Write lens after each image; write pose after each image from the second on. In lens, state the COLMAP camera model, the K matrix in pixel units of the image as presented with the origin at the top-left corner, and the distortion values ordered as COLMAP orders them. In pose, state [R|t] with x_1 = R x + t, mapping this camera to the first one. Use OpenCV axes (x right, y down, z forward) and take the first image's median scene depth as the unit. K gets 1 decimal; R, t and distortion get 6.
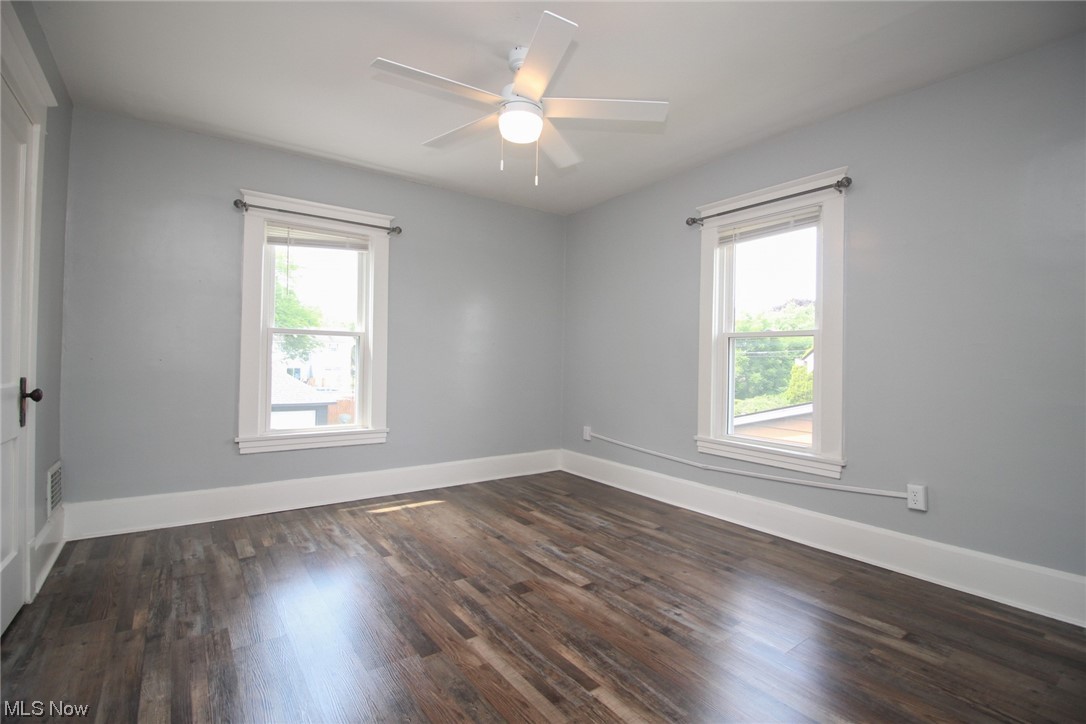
lens RADIAL K [[511.7, 0, 540.4], [0, 511.7, 360.2], [0, 0, 1]] dist [-0.014529, -0.002953]
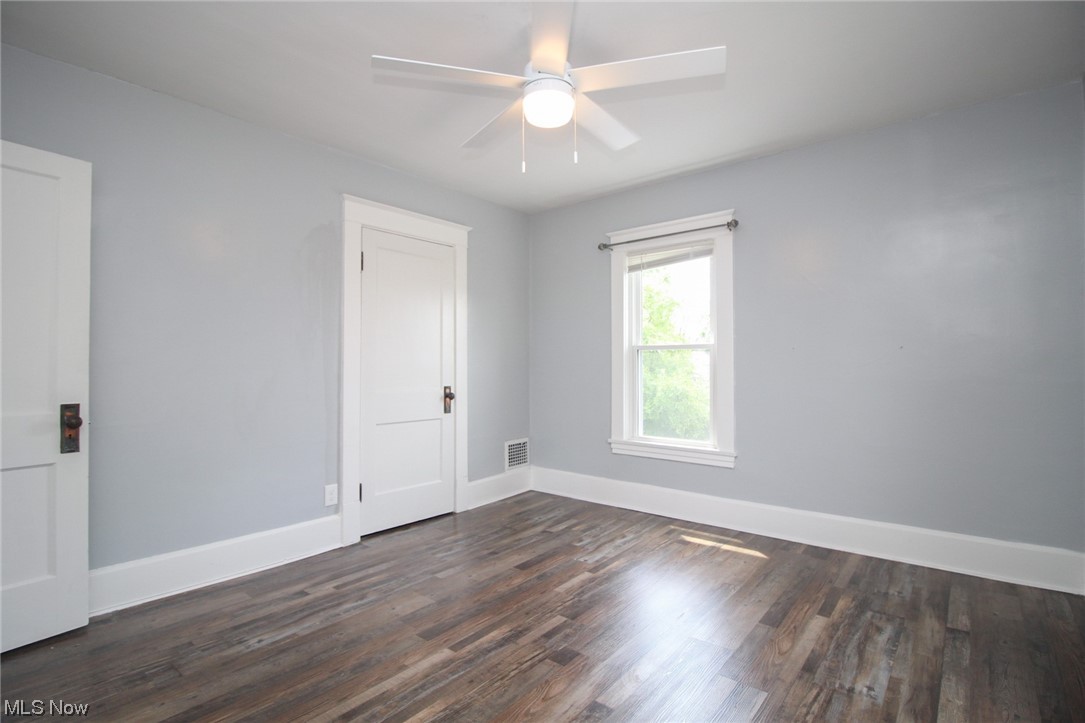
lens RADIAL K [[511.2, 0, 540.4], [0, 511.2, 356.3], [0, 0, 1]] dist [-0.014529, -0.002953]
pose [[0.245163, -0.032243, -0.968946, 0.550833], [0.011565, 0.999473, -0.030332, -0.008548], [0.969413, -0.003769, 0.245406, 0.552009]]
